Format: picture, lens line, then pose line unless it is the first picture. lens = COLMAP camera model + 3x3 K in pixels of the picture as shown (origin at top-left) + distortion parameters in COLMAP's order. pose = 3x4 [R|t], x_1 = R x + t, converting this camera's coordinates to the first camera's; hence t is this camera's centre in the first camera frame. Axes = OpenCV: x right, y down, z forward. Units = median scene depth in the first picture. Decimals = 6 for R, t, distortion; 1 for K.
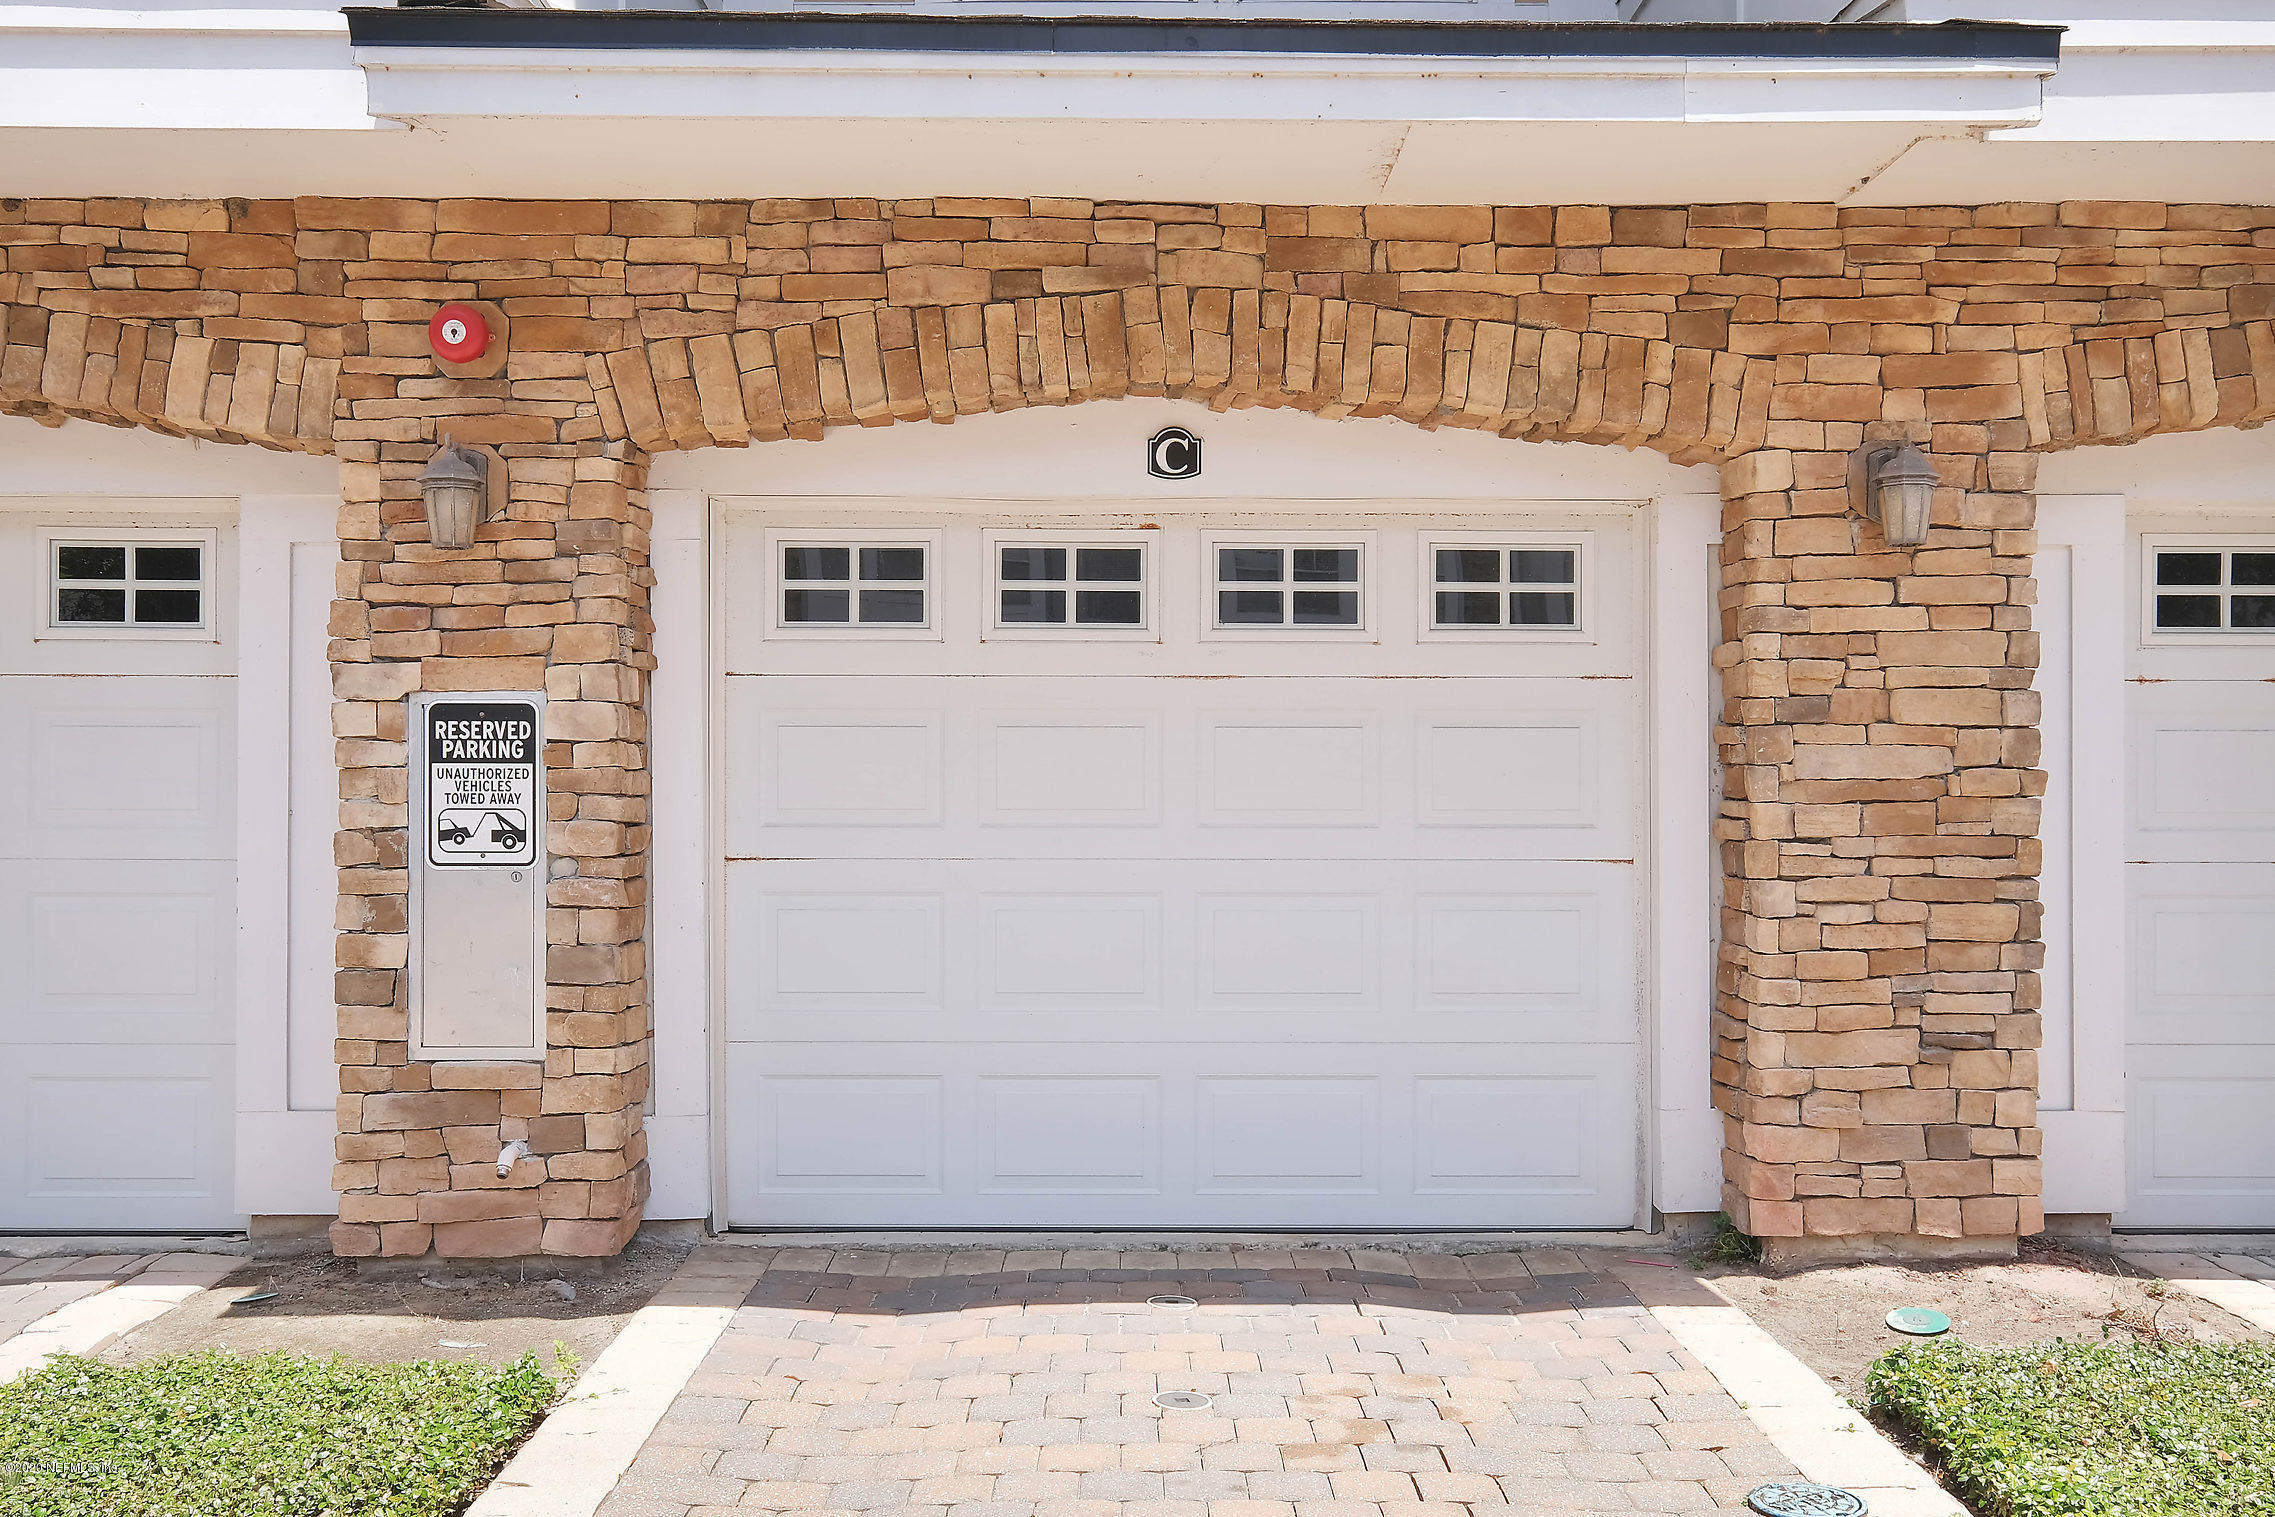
lens RADIAL K [[2024.0, 0, 1137.7], [0, 2024.0, 763.8], [0, 0, 1]] dist [0.005165, 0.002982]
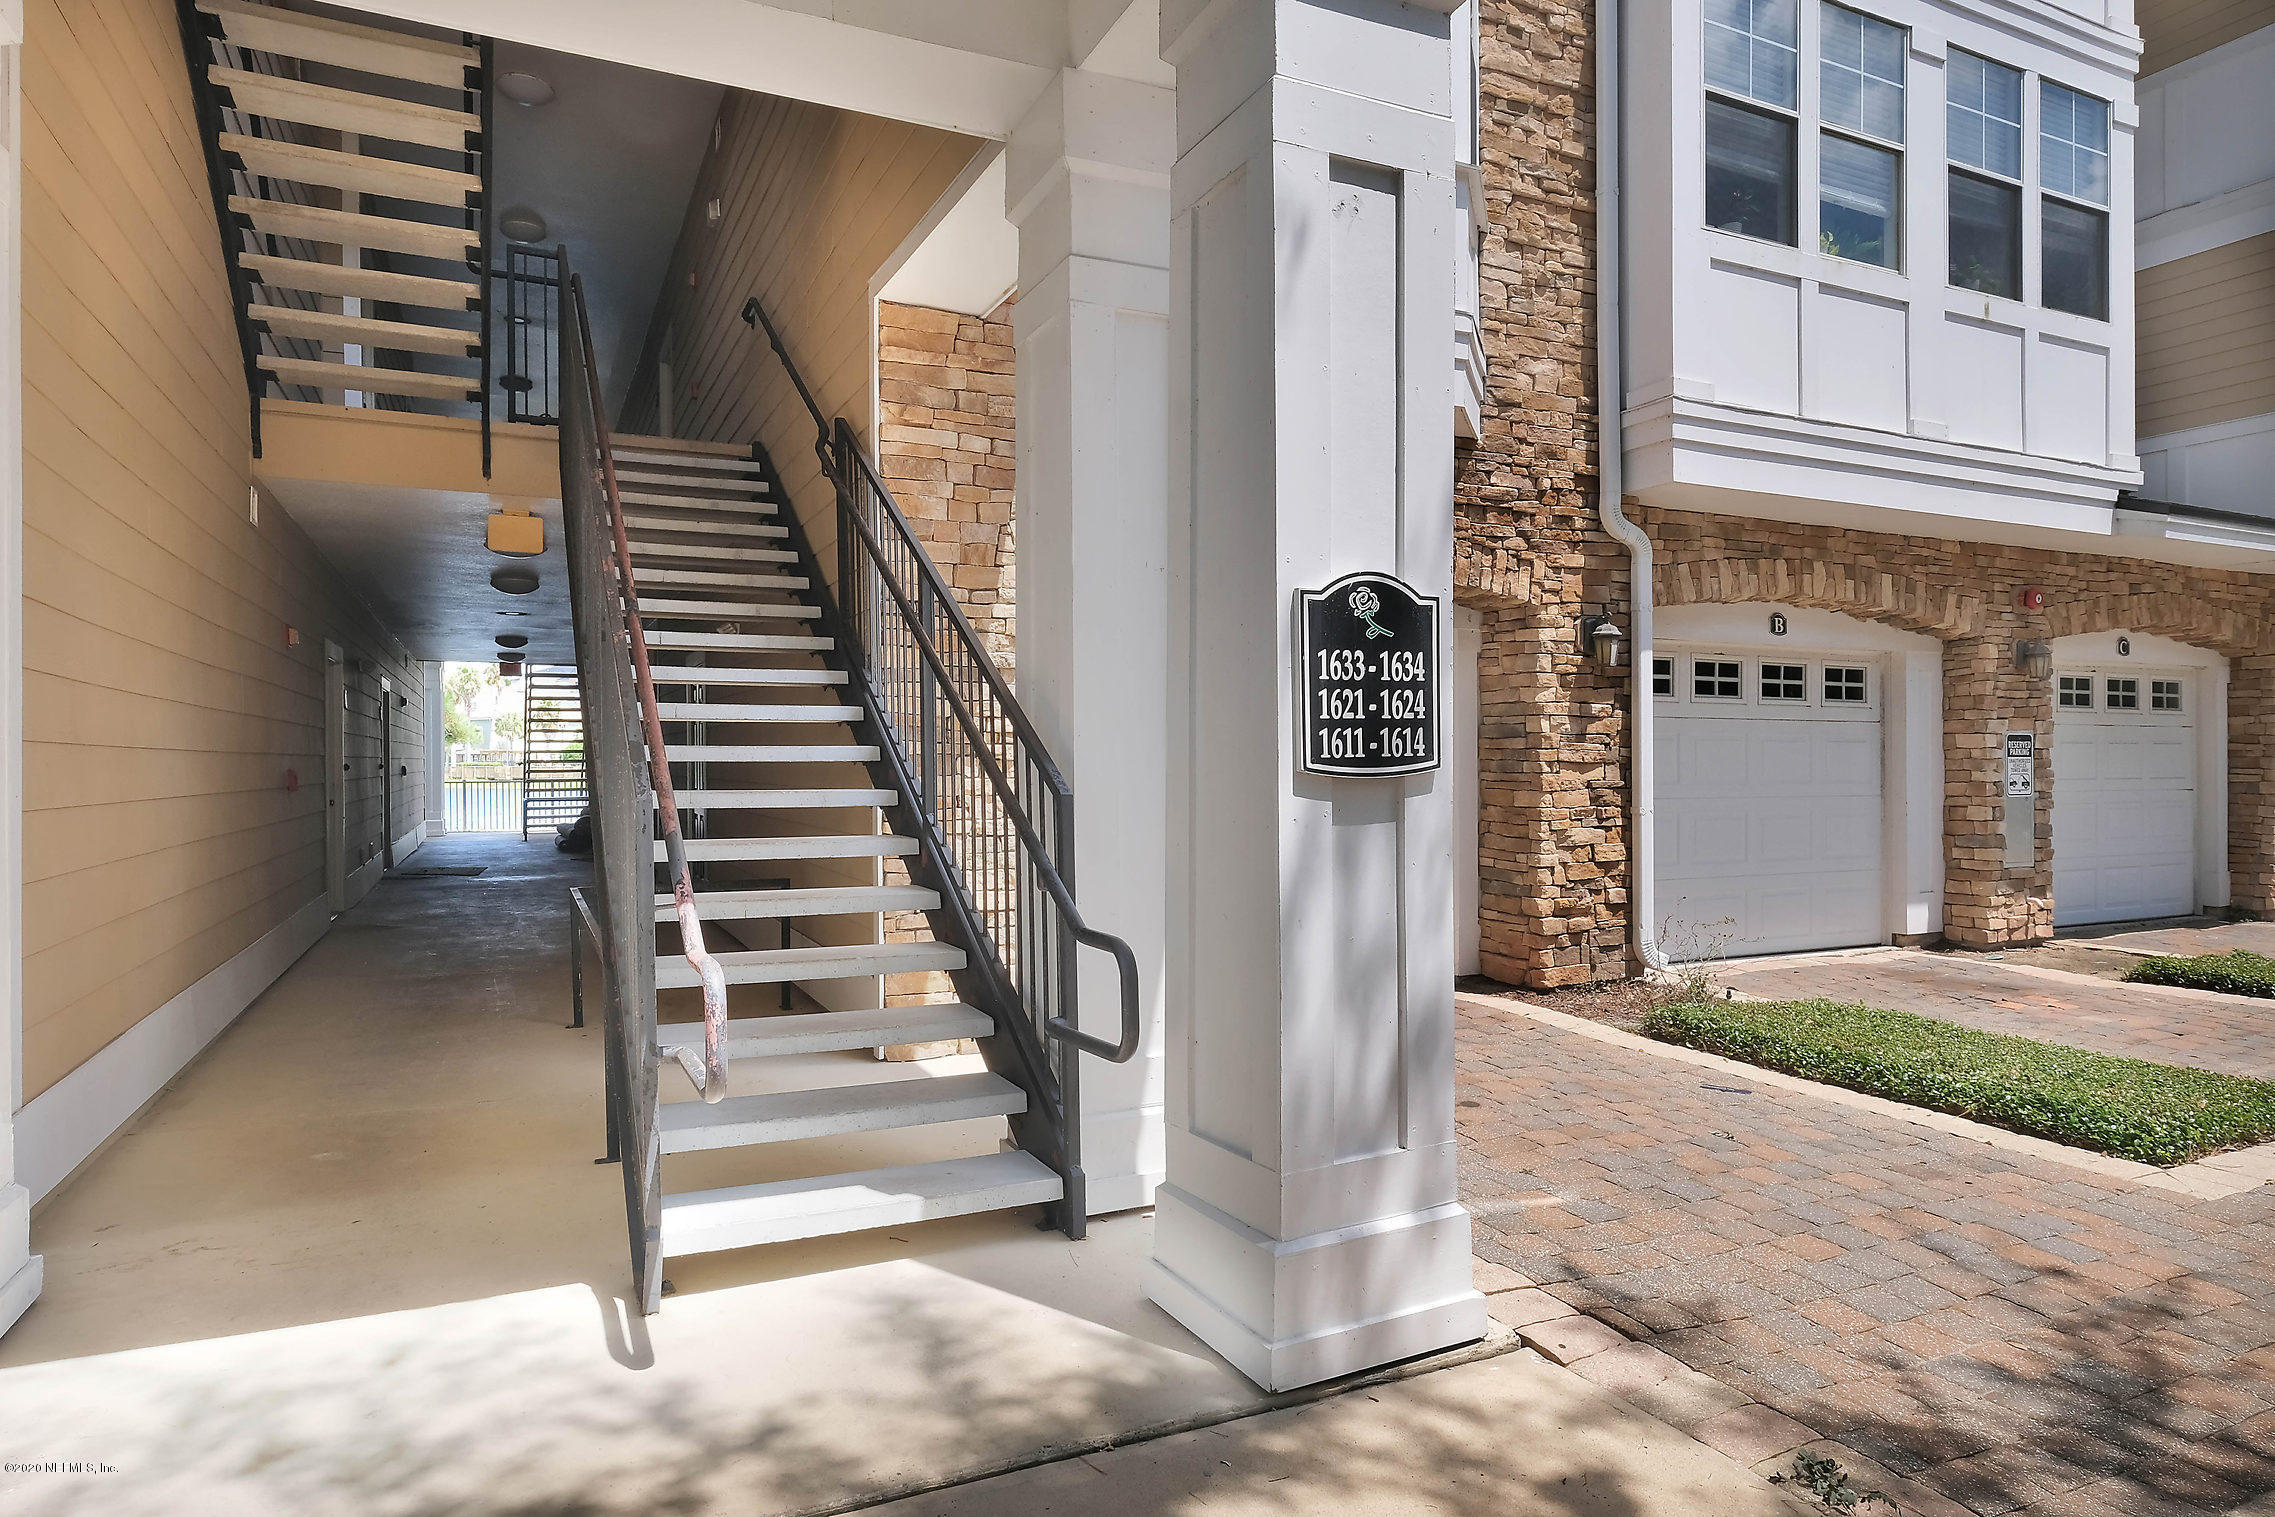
lens RADIAL K [[1321.4, 0, 1132.9], [0, 1321.4, 759.9], [0, 0, 1]] dist [0.006360, 0.001922]
pose [[0.907878, -0.001131, 0.419233, -2.018362], [0.001695, 0.999998, -0.000972, 0.003450], [-0.419231, 0.001593, 0.907878, -0.099630]]
